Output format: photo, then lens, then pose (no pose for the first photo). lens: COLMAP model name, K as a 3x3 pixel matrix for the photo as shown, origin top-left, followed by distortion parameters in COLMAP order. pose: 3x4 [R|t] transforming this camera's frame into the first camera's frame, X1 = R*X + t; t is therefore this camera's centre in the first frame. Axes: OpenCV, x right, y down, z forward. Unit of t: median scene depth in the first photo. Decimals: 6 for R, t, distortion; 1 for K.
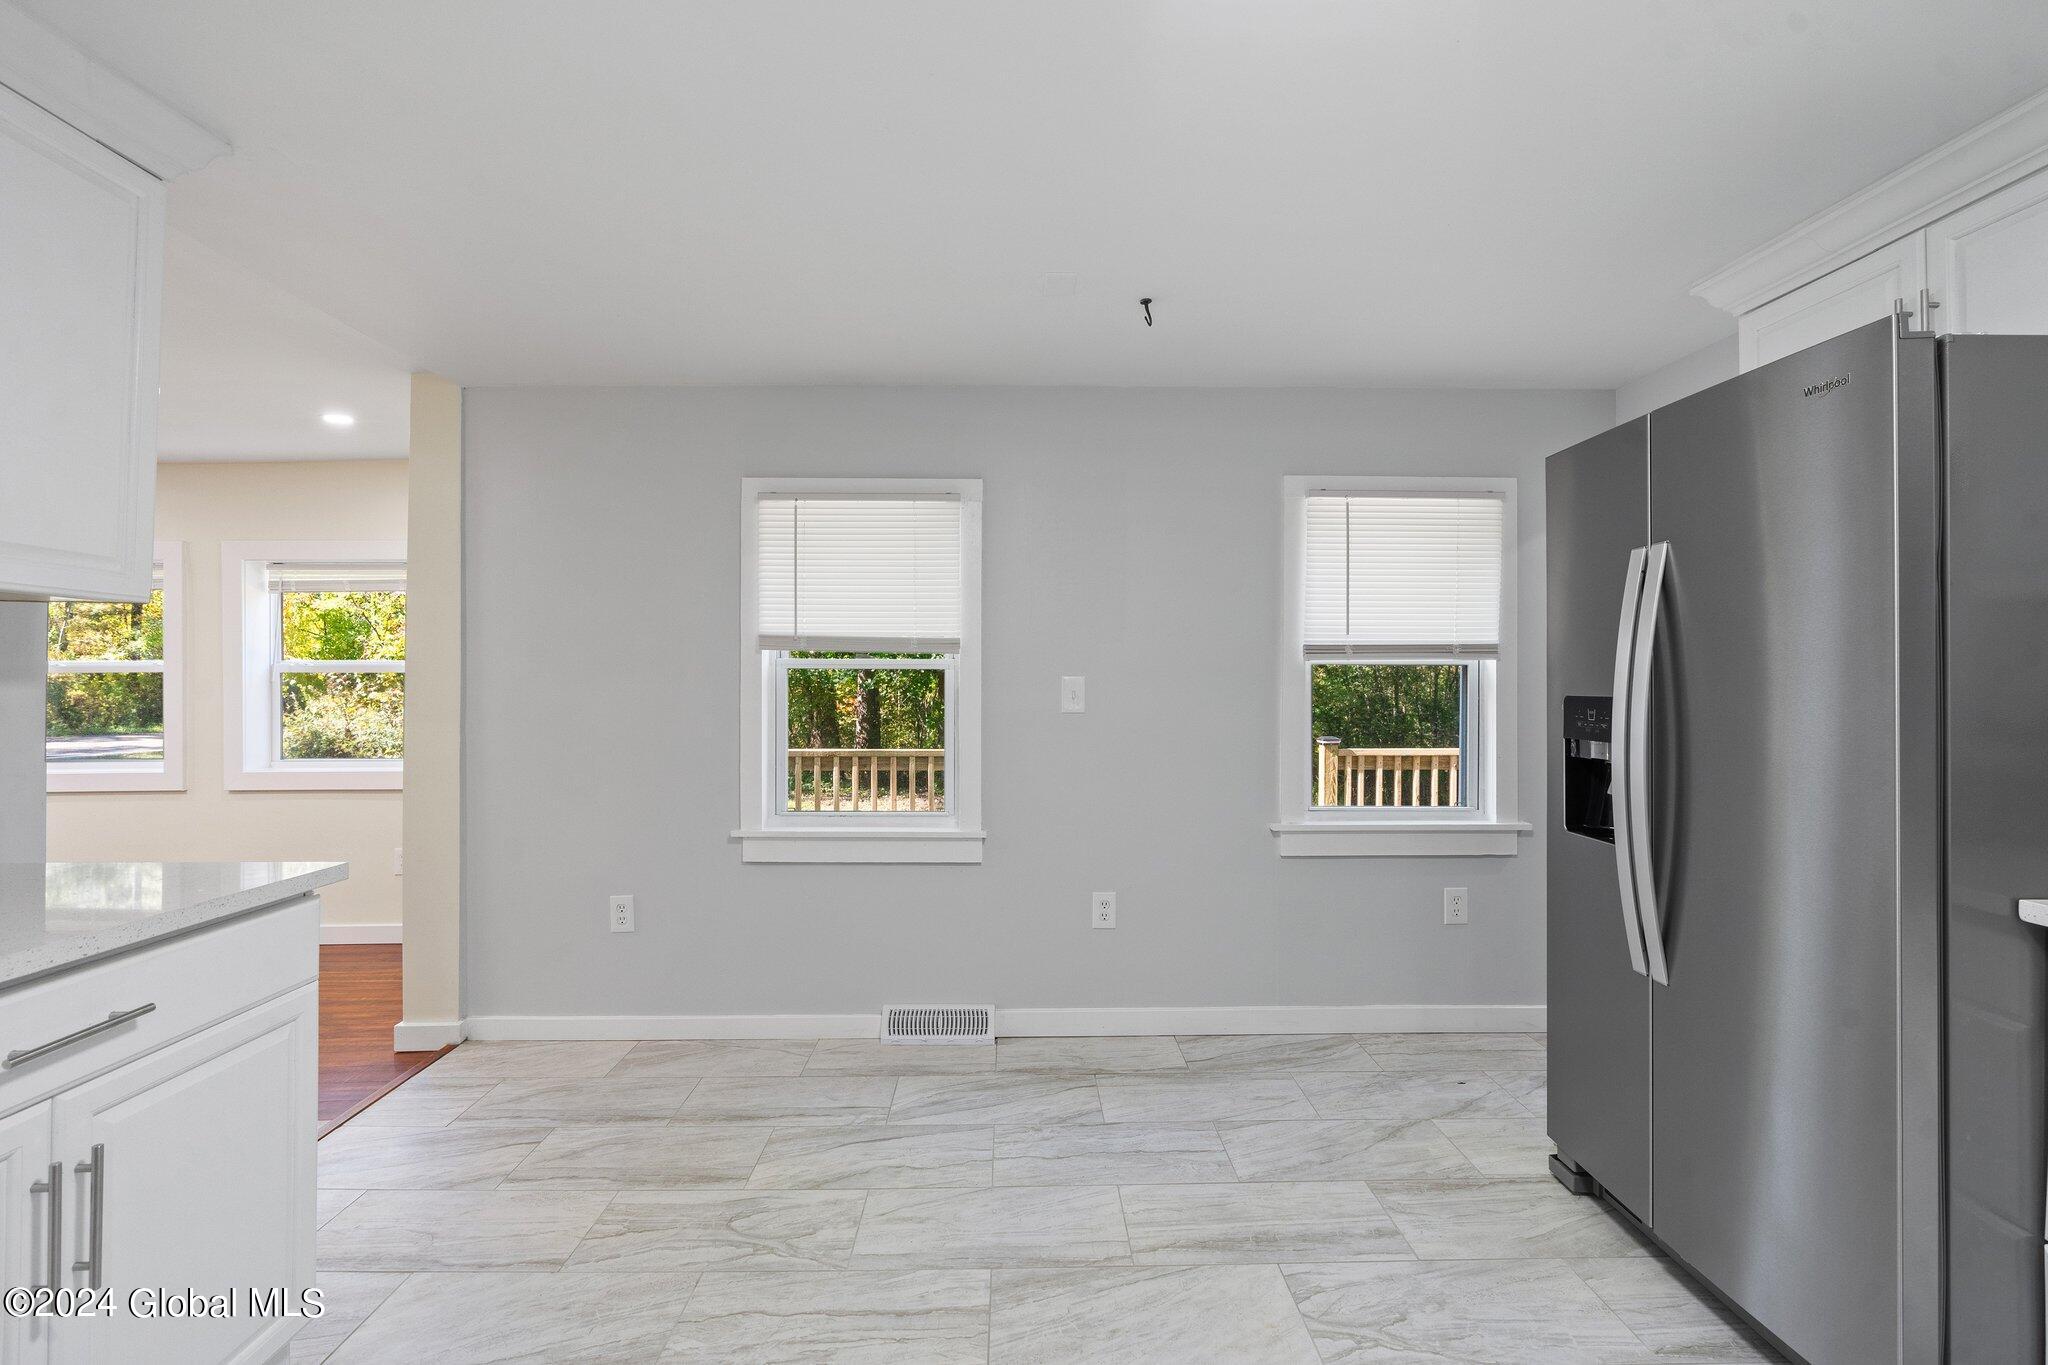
lens RADIAL K [[927.1, 0, 1020.2], [0, 927.1, 674.9], [0, 0, 1]] dist [-0.013888, 0.005093]
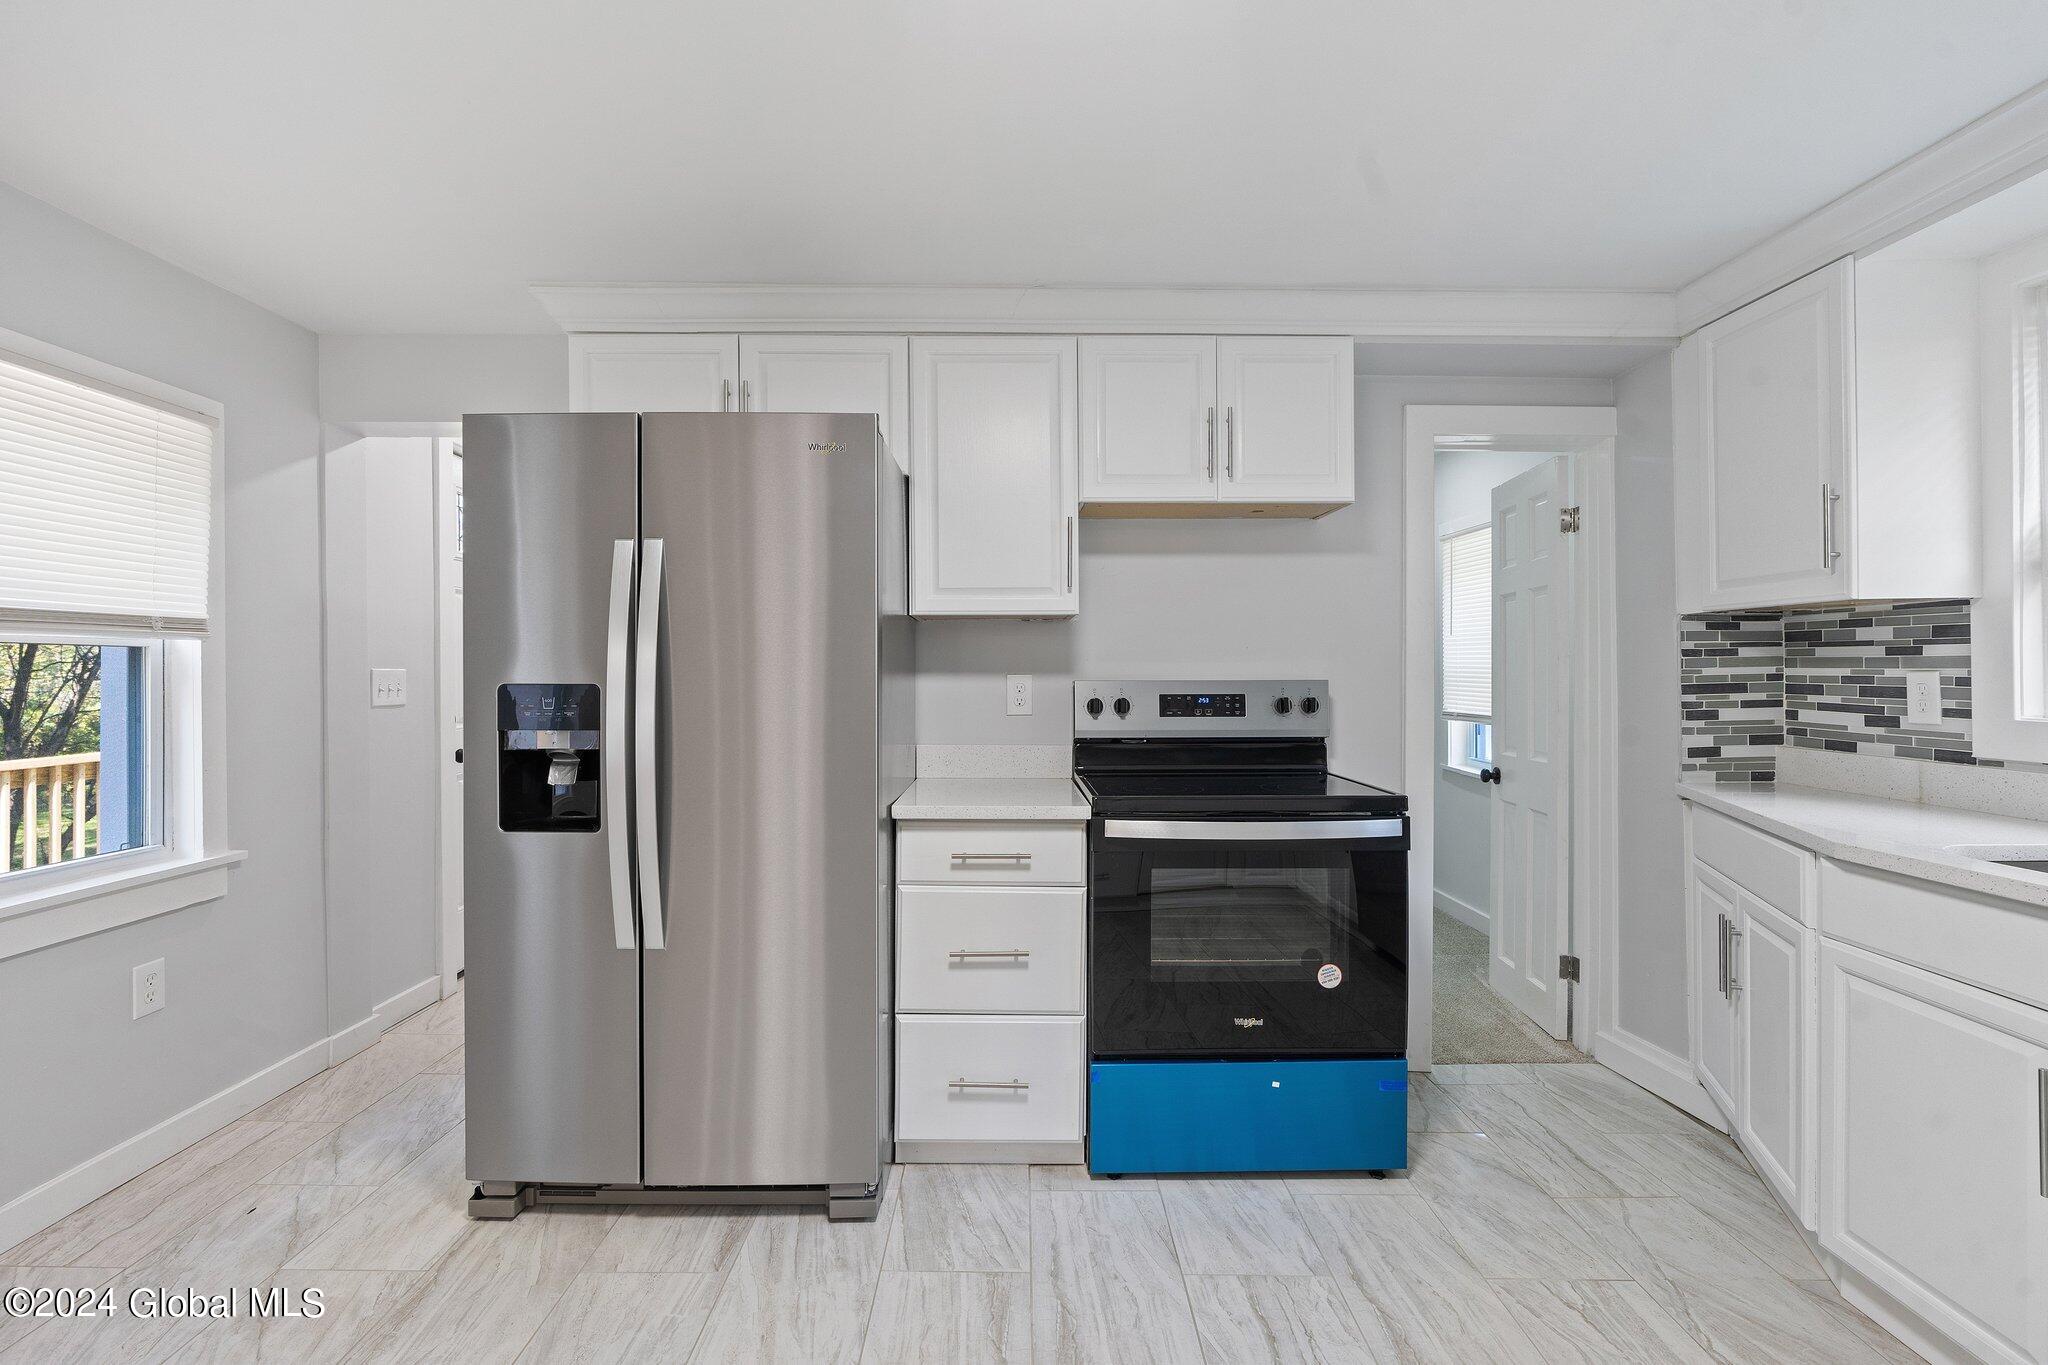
lens RADIAL K [[927.1, 0, 1020.2], [0, 927.1, 674.9], [0, 0, 1]] dist [-0.013888, 0.005093]
pose [[0.007159, -0.004661, 0.999964, -0.317903], [-0.005338, 0.999975, 0.004699, 0.006350], [-0.999960, -0.005371, 0.007134, 0.476052]]
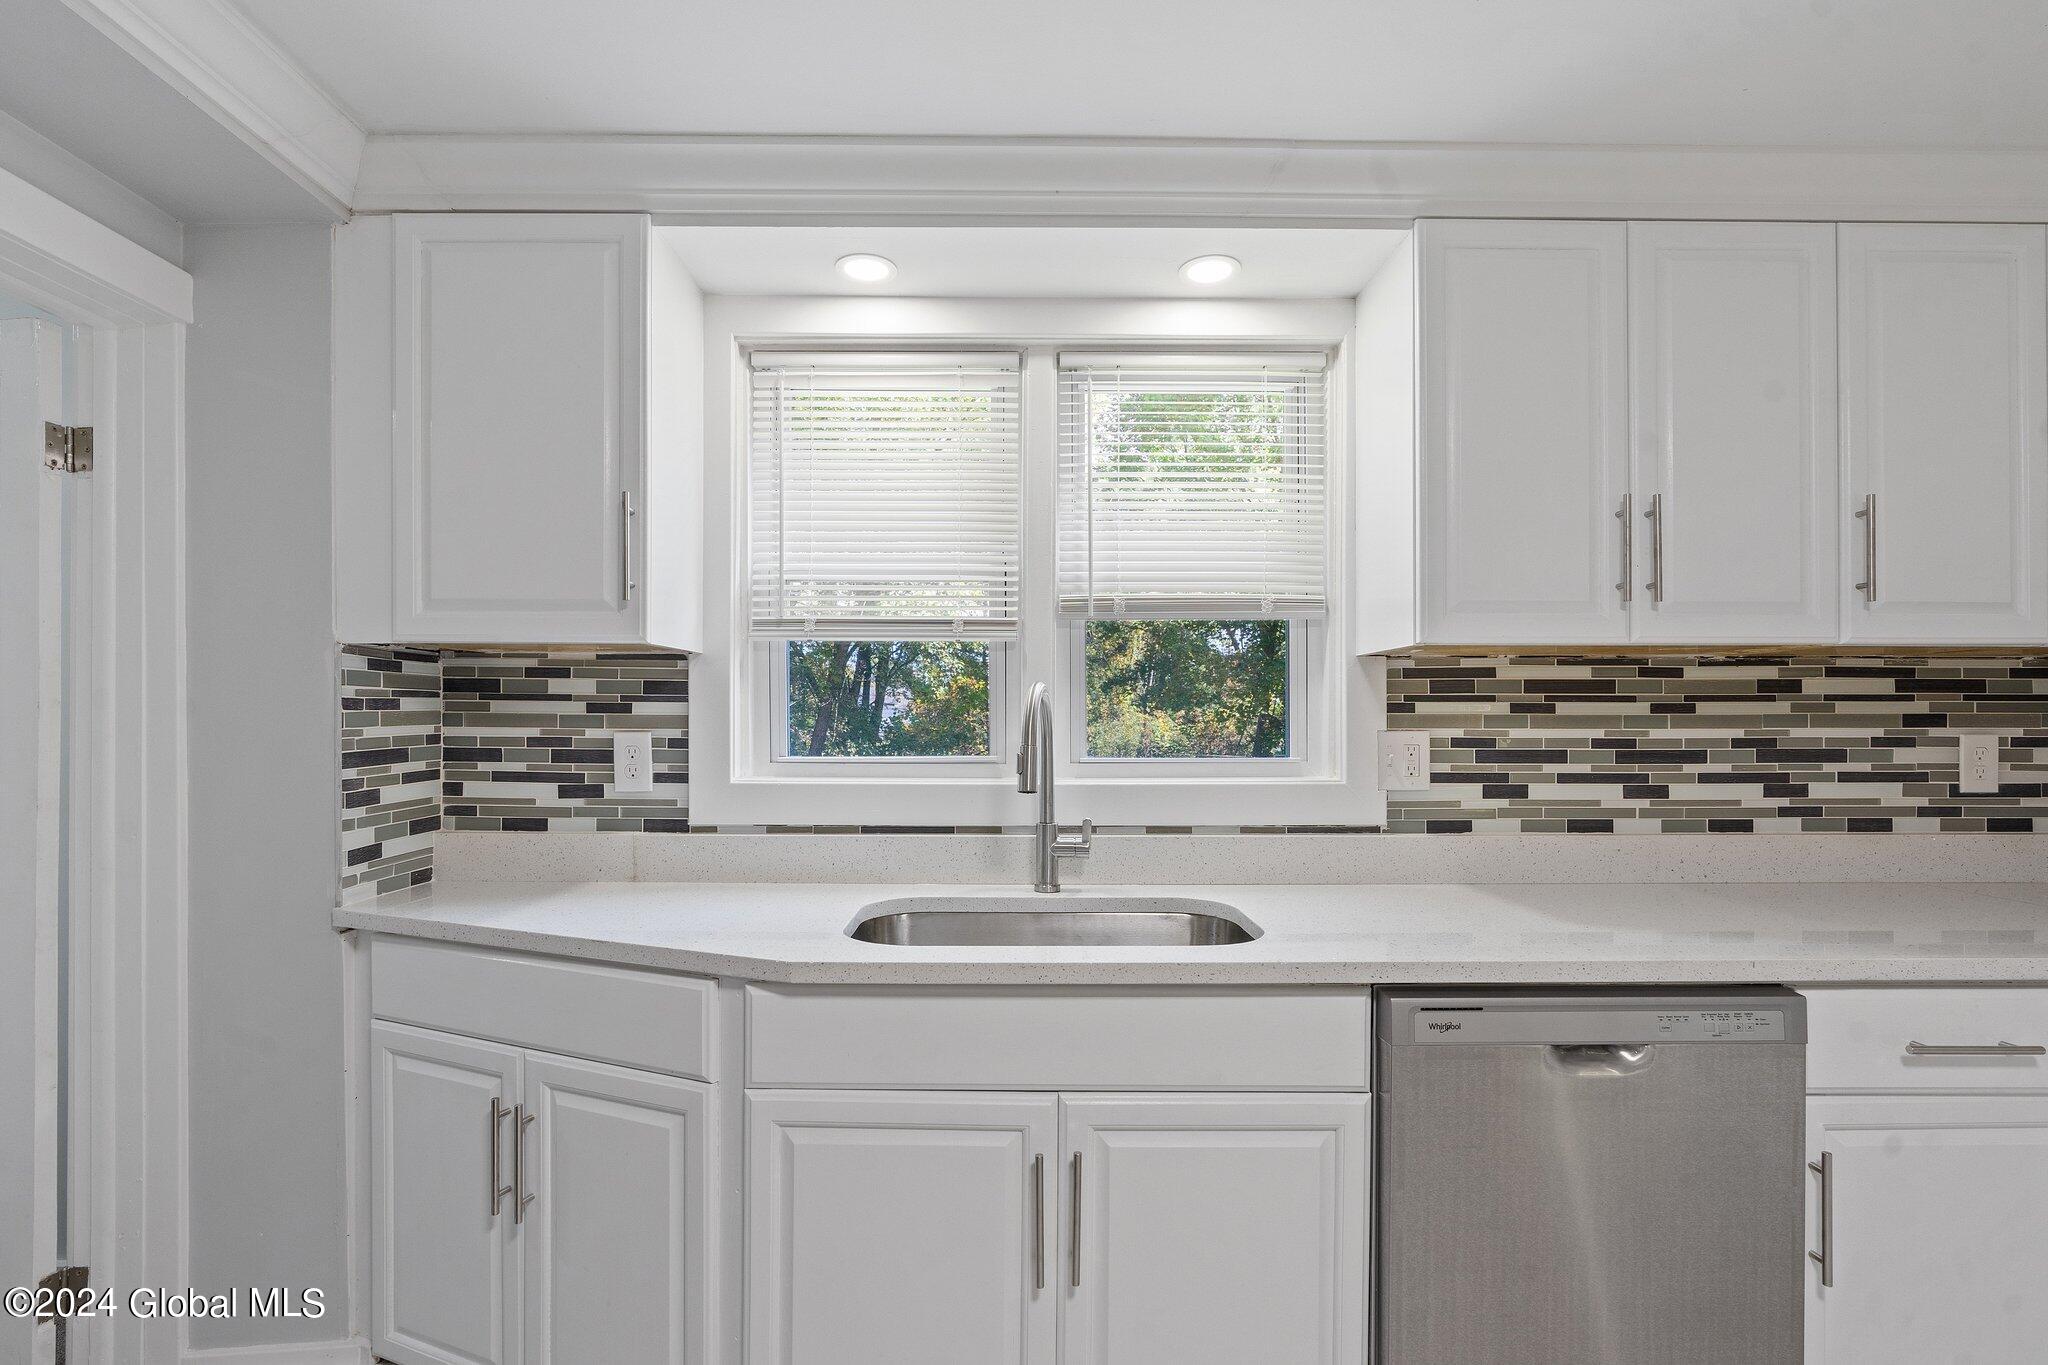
lens RADIAL K [[930.6, 0, 1016.4], [0, 930.6, 715.5], [0, 0, 1]] dist [-0.012632, 0.005187]
pose [[-0.999971, -0.003893, 0.006488, 0.314929], [-0.003986, 0.999889, -0.014374, -0.002498], [-0.006431, -0.014400, -0.999876, 0.390214]]
